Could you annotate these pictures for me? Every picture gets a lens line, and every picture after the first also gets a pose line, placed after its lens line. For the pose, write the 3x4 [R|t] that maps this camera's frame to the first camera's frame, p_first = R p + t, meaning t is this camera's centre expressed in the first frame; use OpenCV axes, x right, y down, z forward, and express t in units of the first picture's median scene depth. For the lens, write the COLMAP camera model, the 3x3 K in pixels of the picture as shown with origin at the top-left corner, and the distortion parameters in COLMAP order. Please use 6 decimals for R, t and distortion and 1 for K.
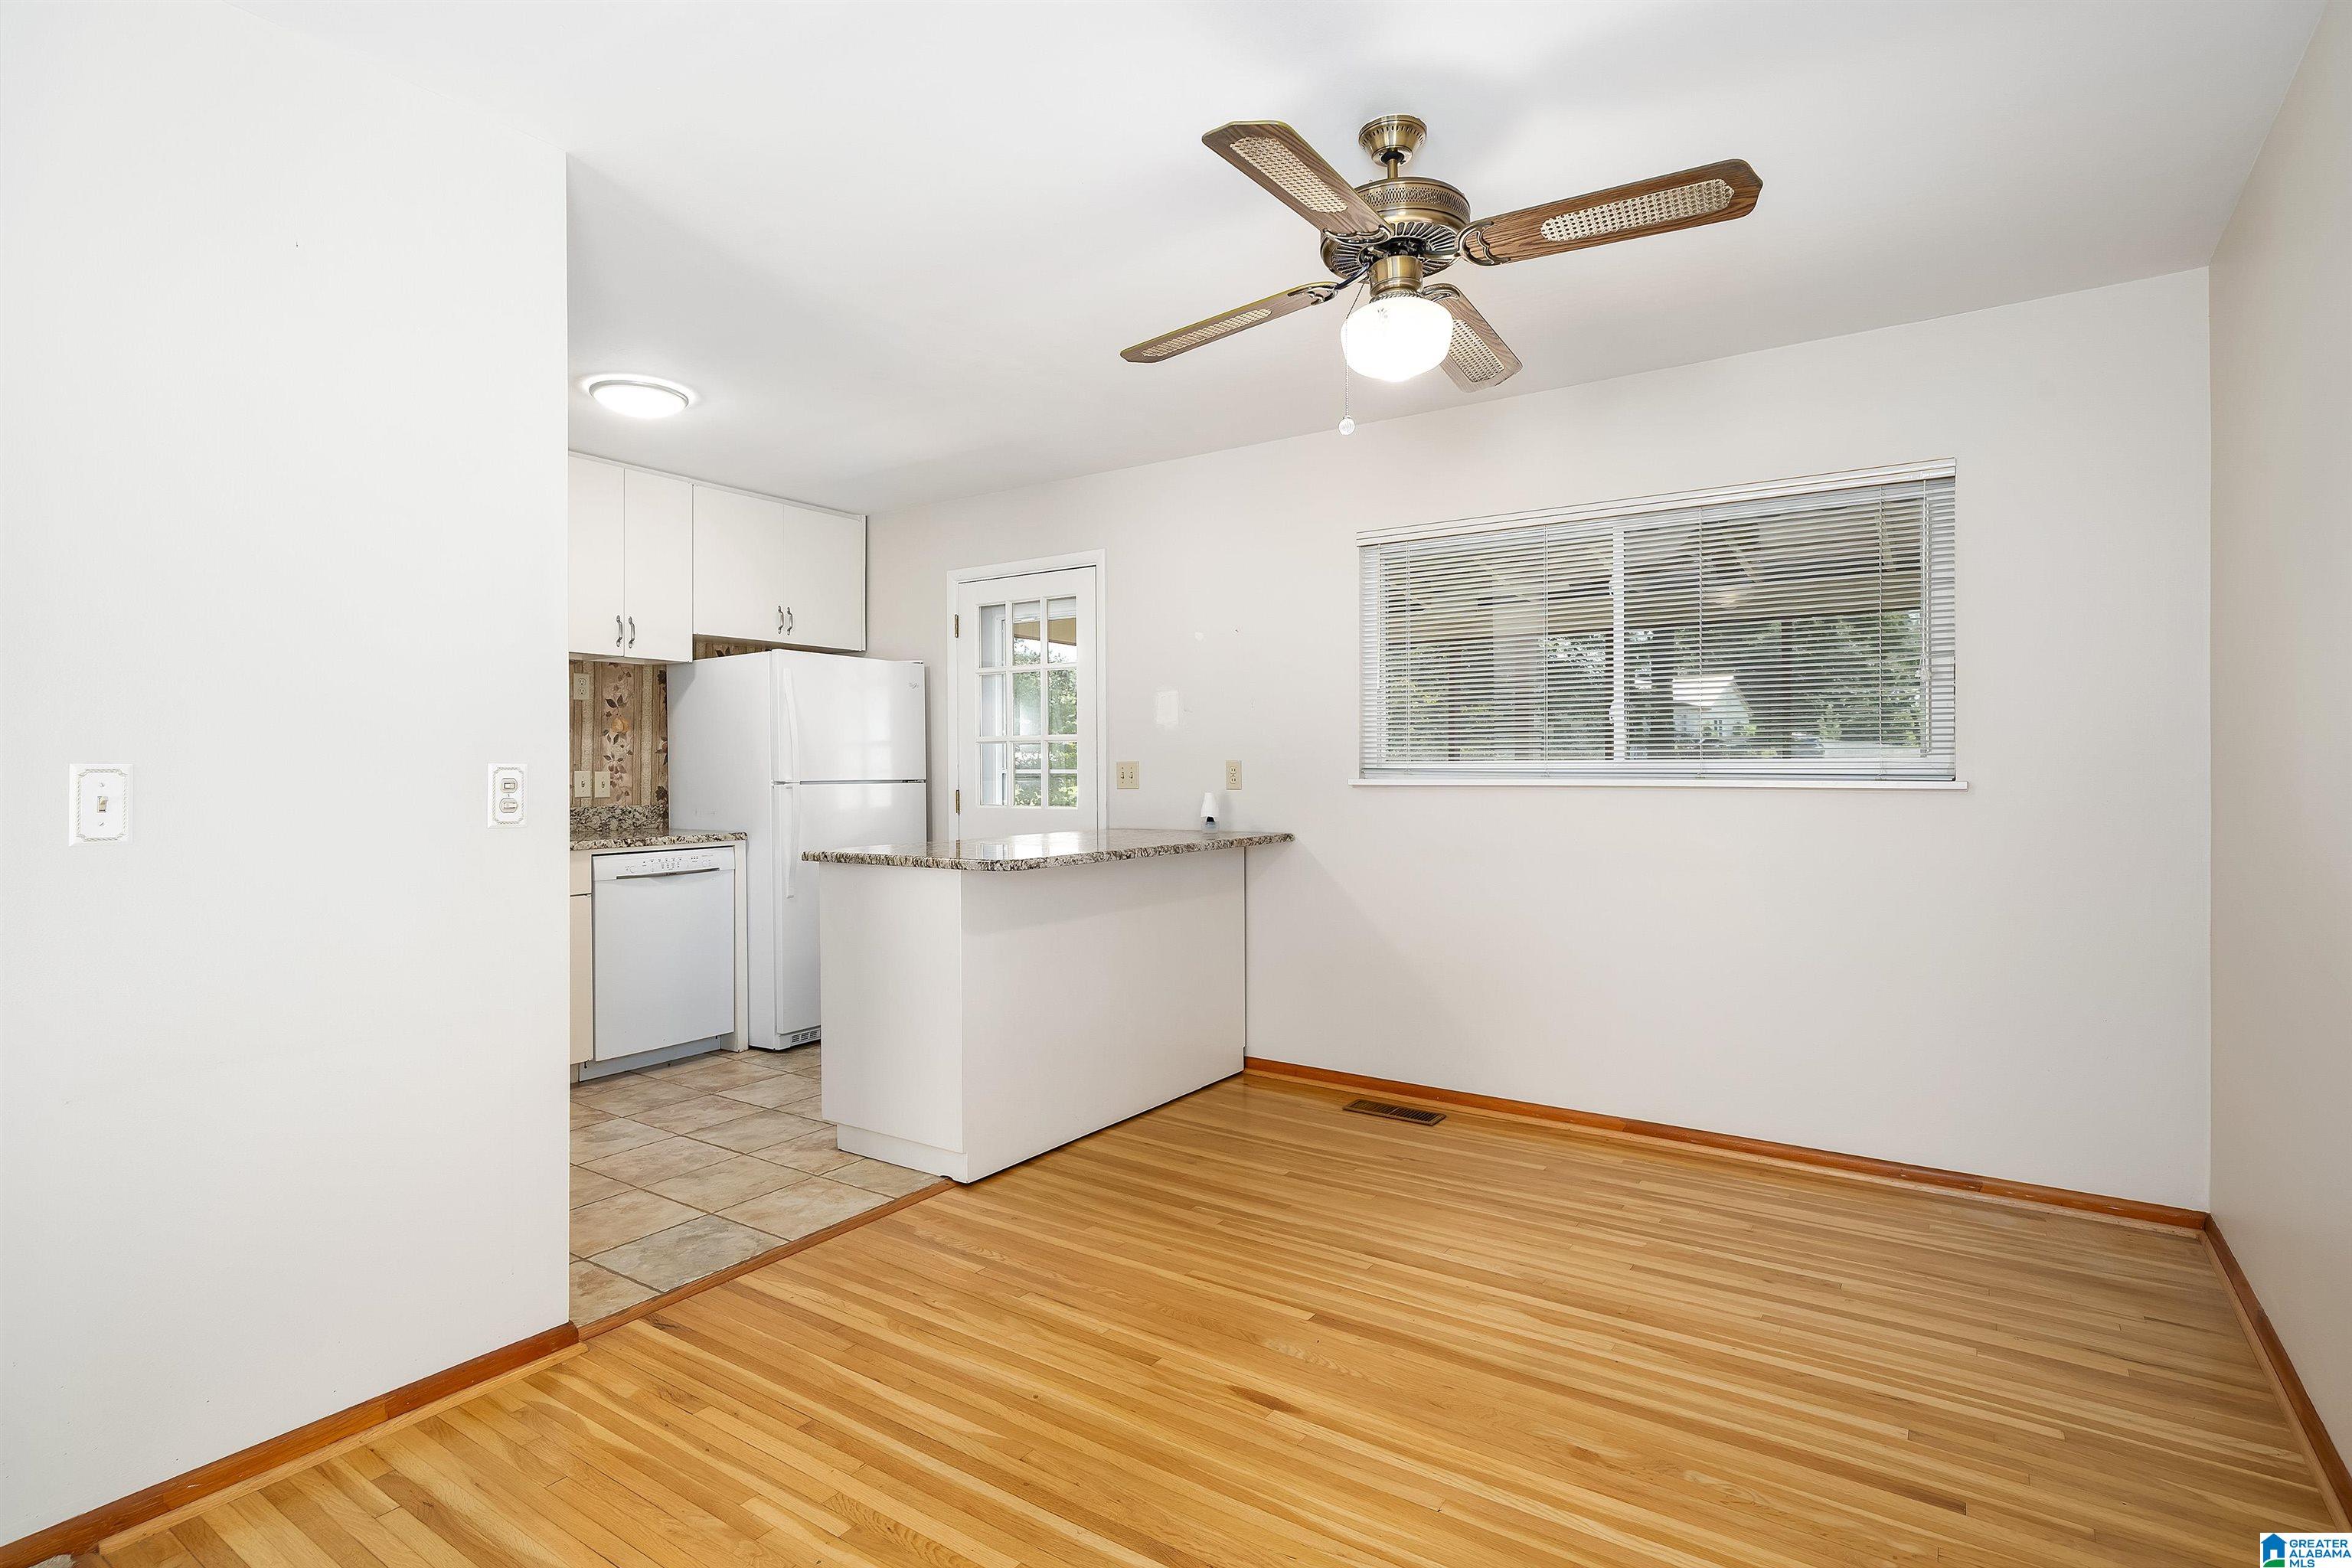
lens RADIAL K [[1154.8, 0, 1176.0], [0, 1154.8, 784.0], [0, 0, 1]] dist [0.010920, 0.000159]
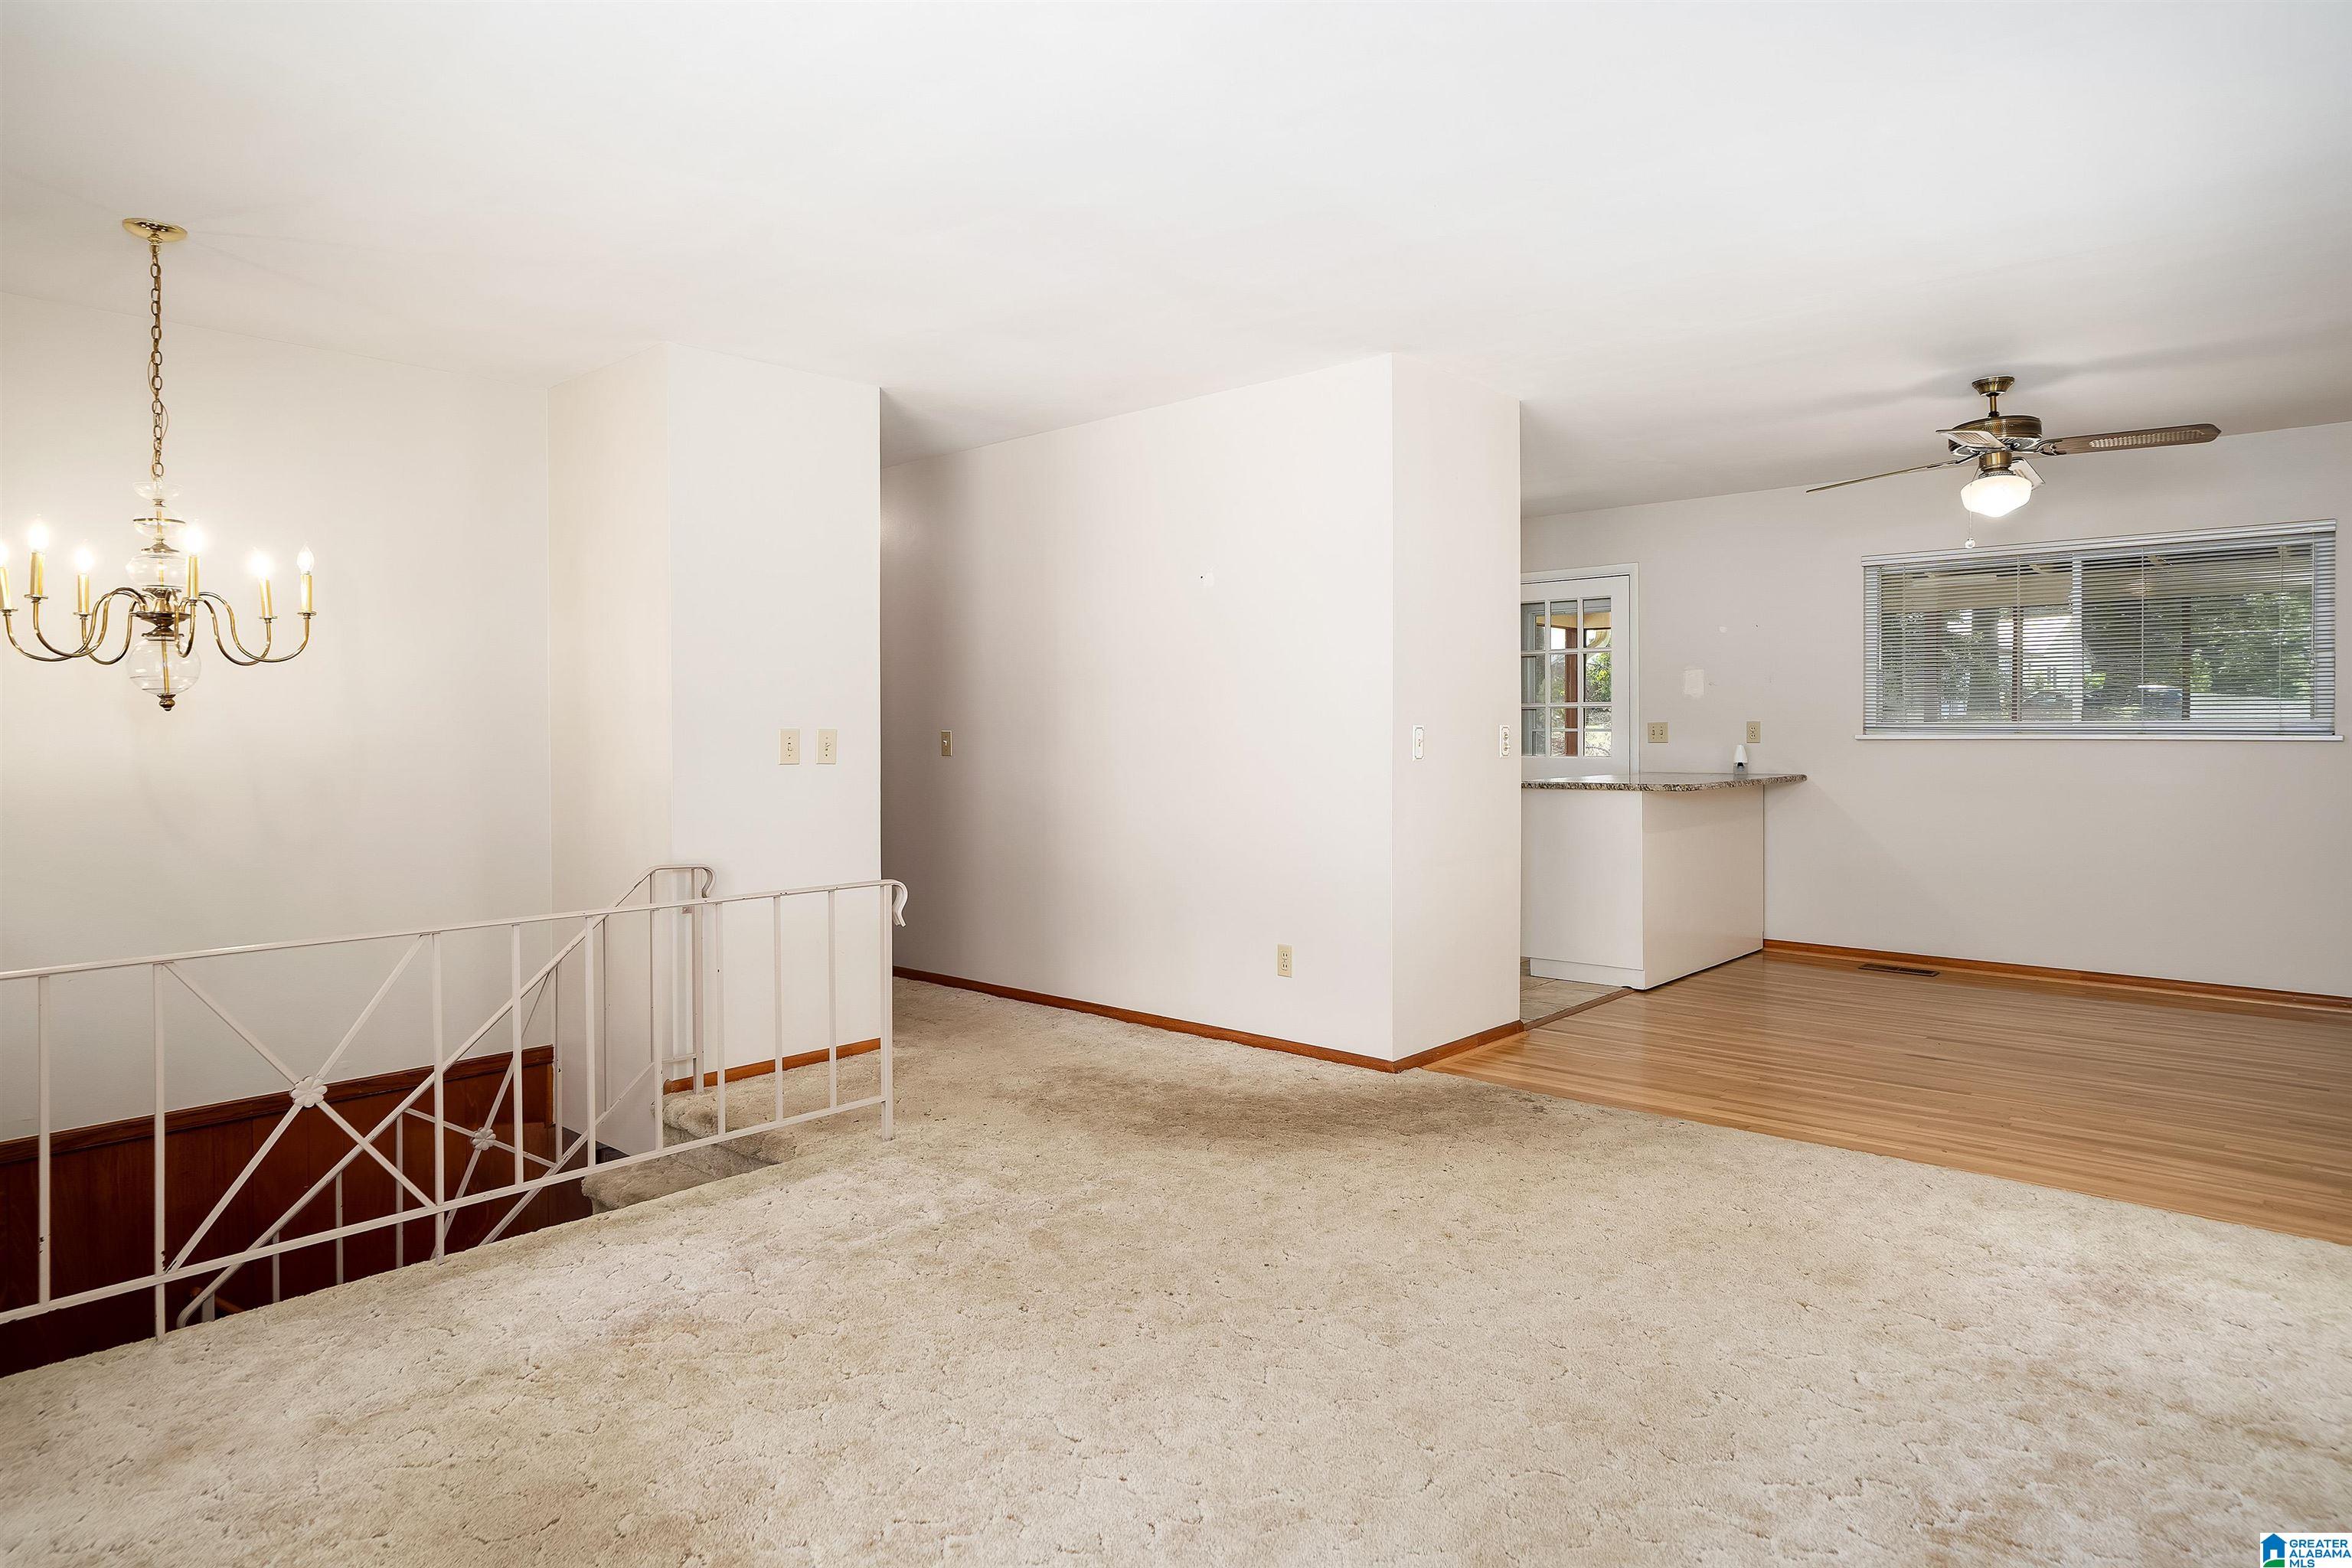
lens RADIAL K [[1357.4, 0, 1165.6], [0, 1357.4, 749.7], [0, 0, 1]] dist [0.002321, -0.001213]
pose [[0.991223, 0.000648, -0.132197, -0.574025], [-0.000301, 0.999996, 0.002650, 0.011943], [0.132198, -0.002587, 0.991220, -0.910562]]
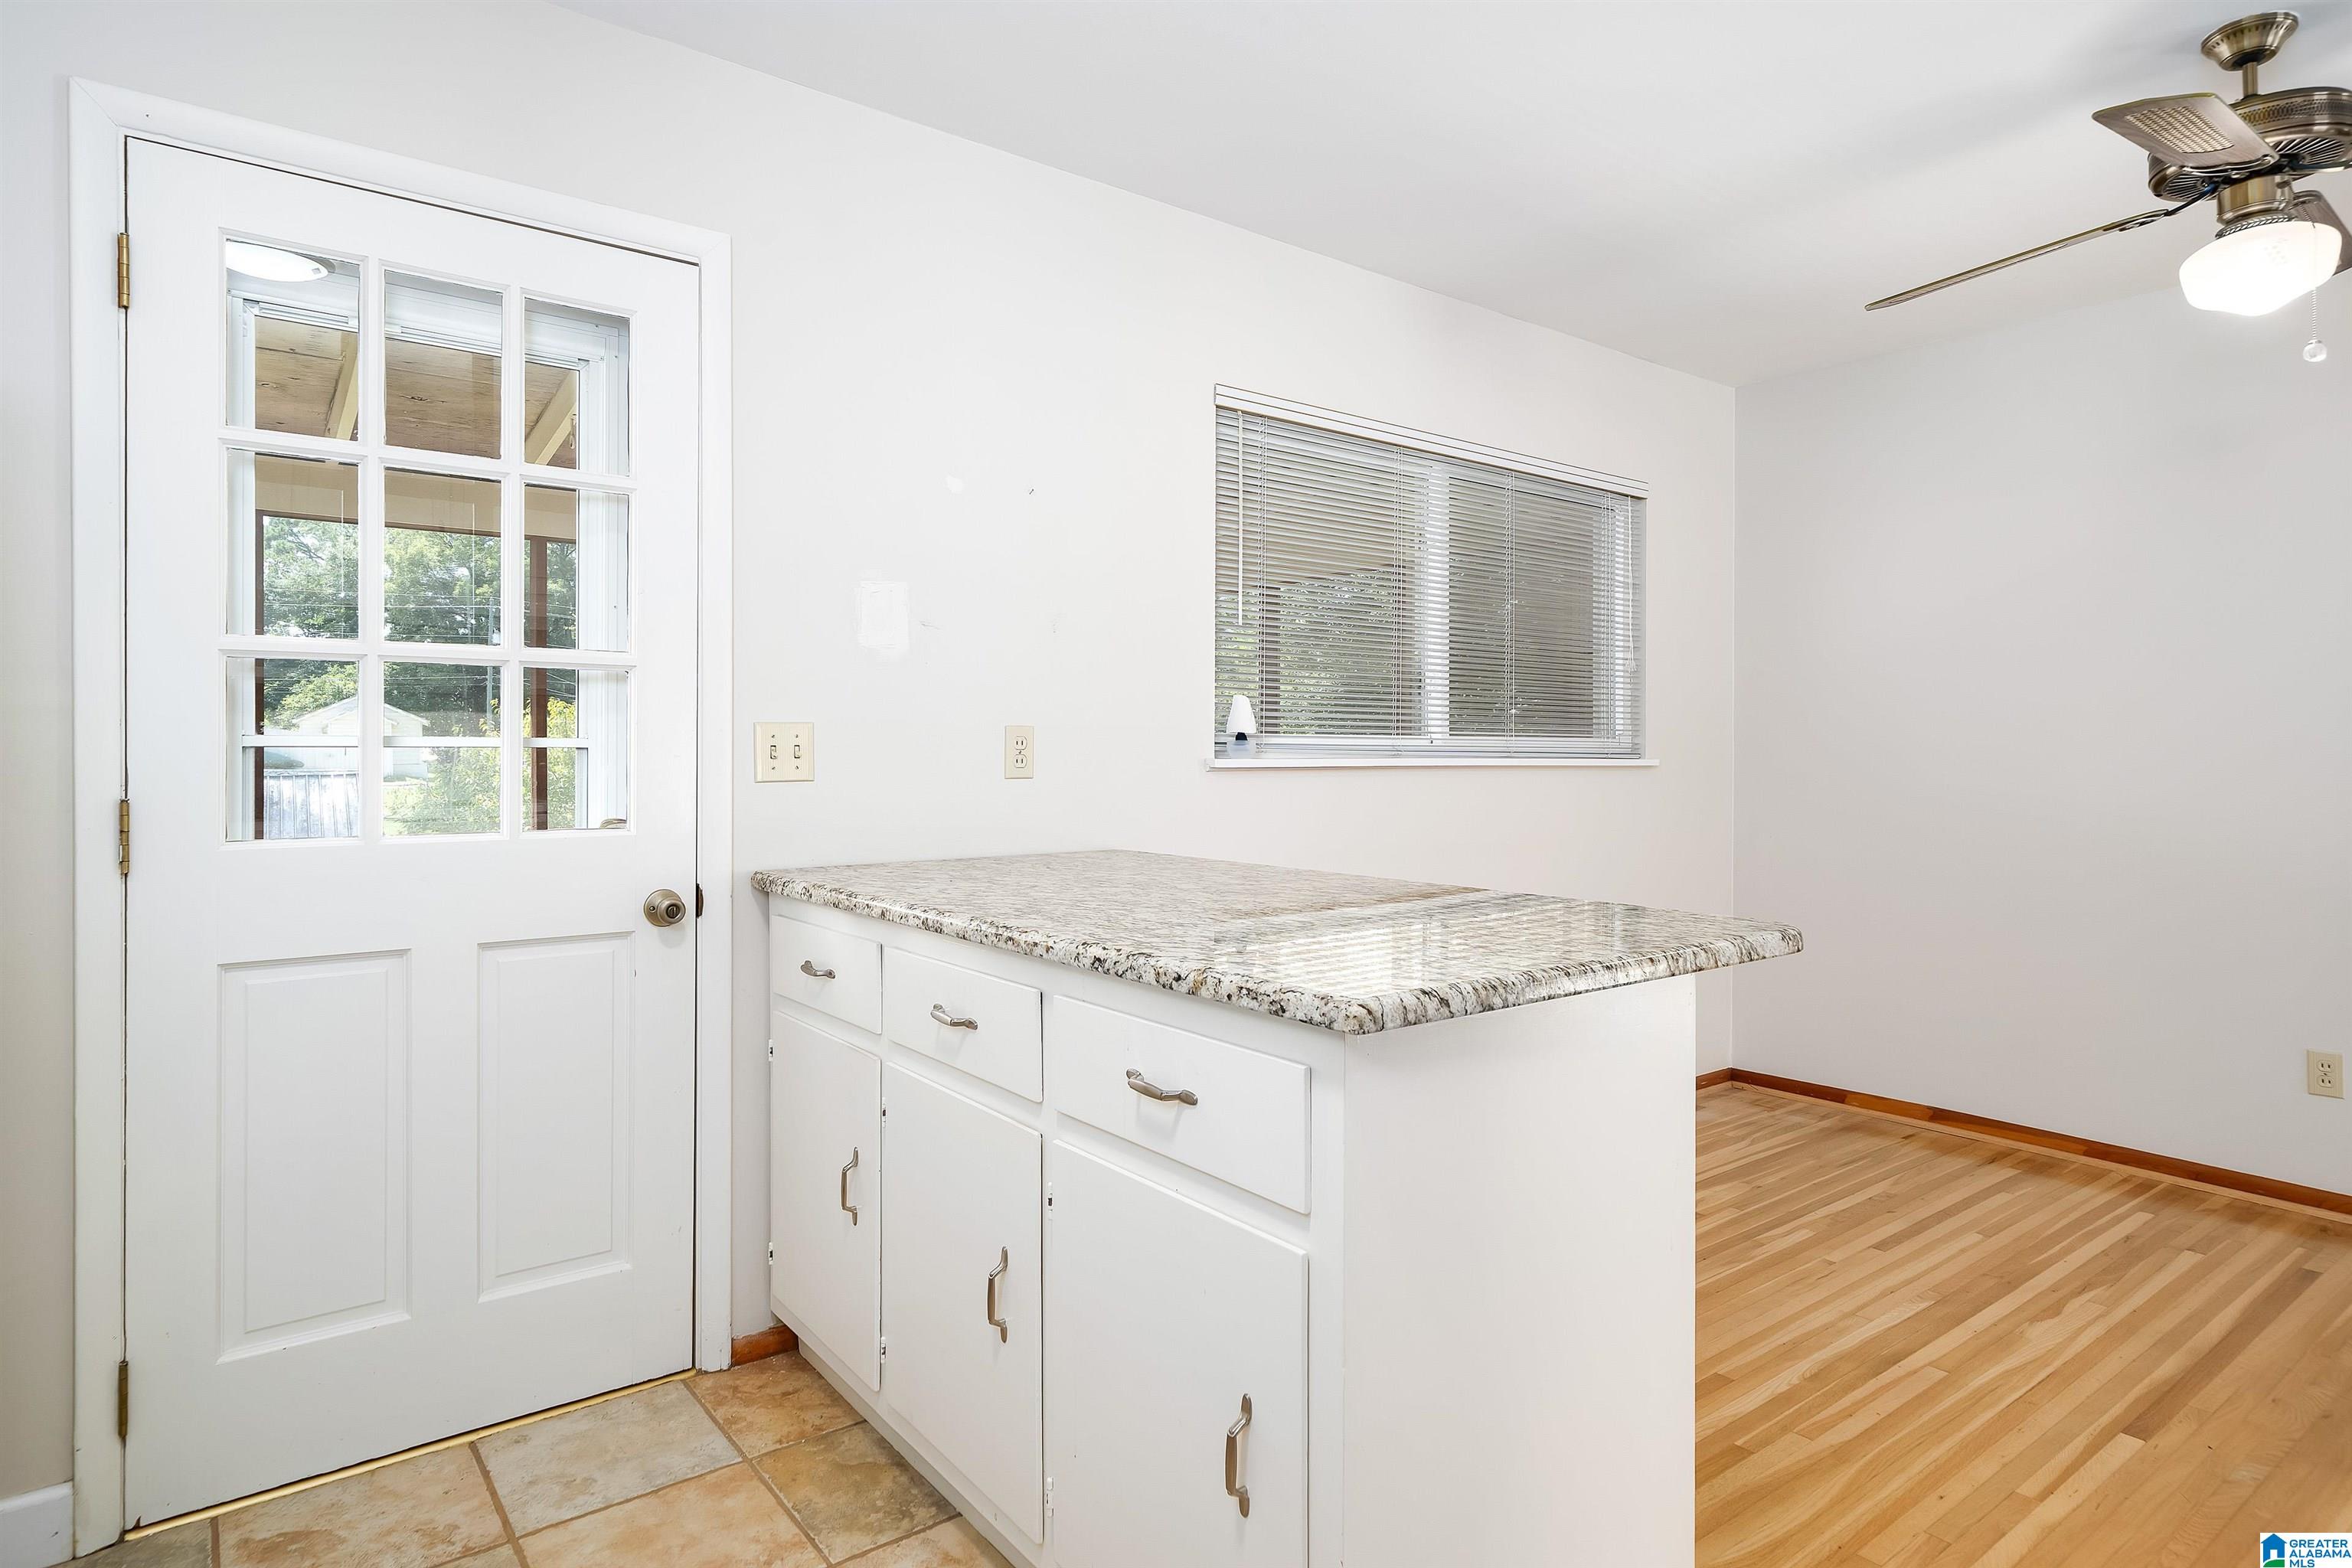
lens RADIAL K [[1287.1, 0, 1182.9], [0, 1287.1, 769.8], [0, 0, 1]] dist [-0.002597, -0.000385]
pose [[0.316074, -0.011265, 0.948668, -0.684771], [0.005661, 0.999934, 0.009987, -0.007516], [-0.948718, 0.002214, 0.316117, 0.995110]]
